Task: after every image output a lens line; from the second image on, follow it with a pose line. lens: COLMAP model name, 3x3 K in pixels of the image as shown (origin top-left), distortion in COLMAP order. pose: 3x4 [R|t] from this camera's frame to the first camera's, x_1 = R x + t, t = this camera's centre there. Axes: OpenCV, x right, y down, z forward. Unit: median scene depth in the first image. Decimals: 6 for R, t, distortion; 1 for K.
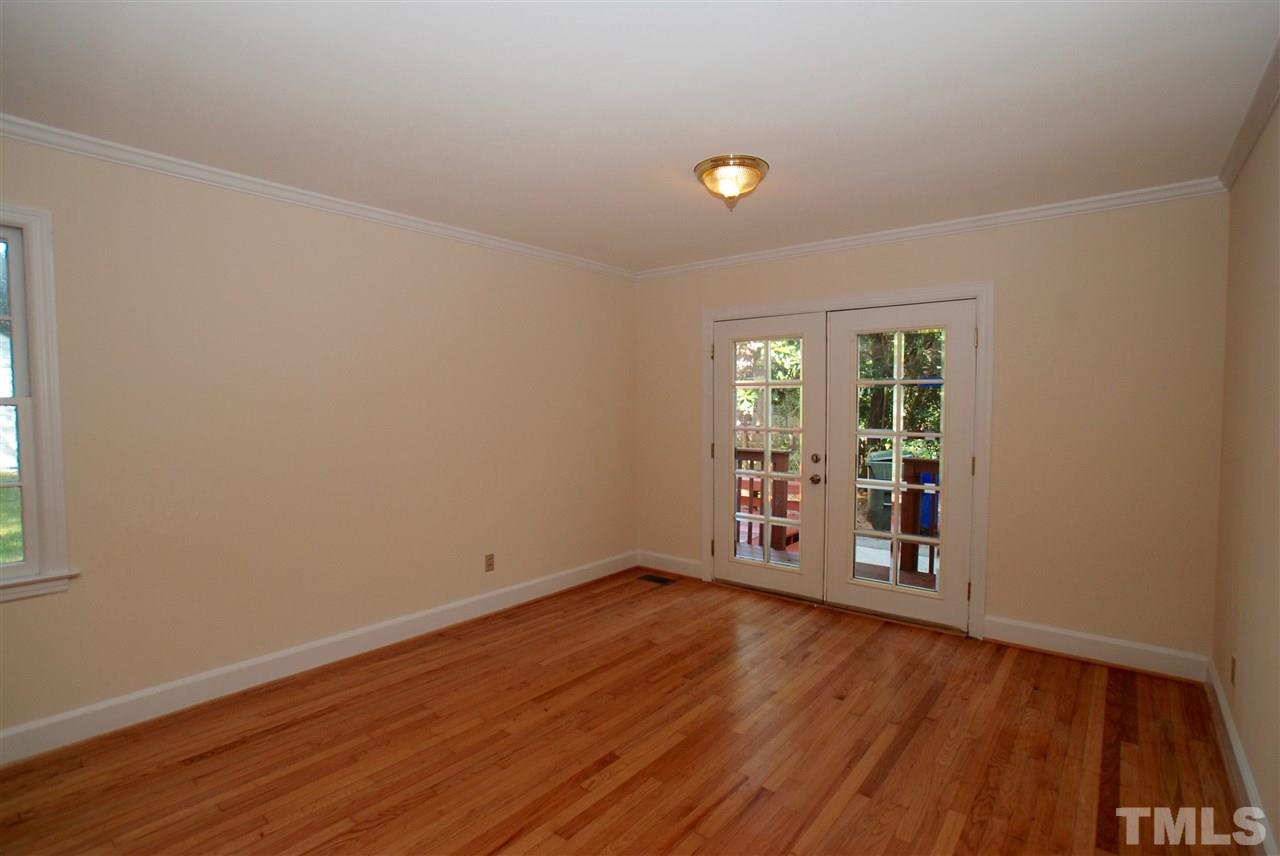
lens RADIAL K [[614.3, 0, 635.3], [0, 614.3, 437.5], [0, 0, 1]] dist [-0.044999, 0.000358]
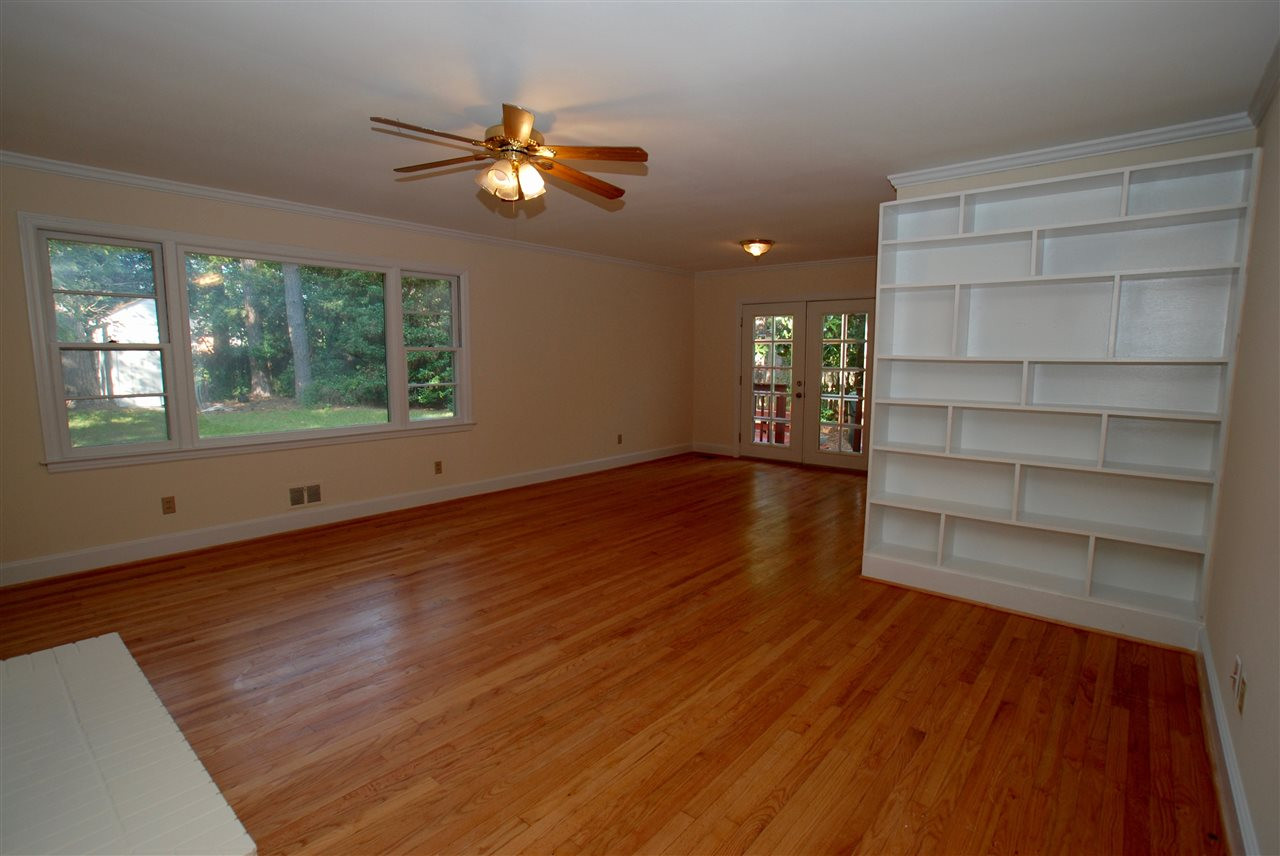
lens RADIAL K [[614.3, 0, 642.4], [0, 614.3, 431.5], [0, 0, 1]] dist [-0.044999, 0.000358]
pose [[0.999980, 0.005109, -0.003800, -0.139428], [-0.004856, 0.997944, 0.063914, 0.054726], [0.004119, -0.063894, 0.997948, -0.711055]]
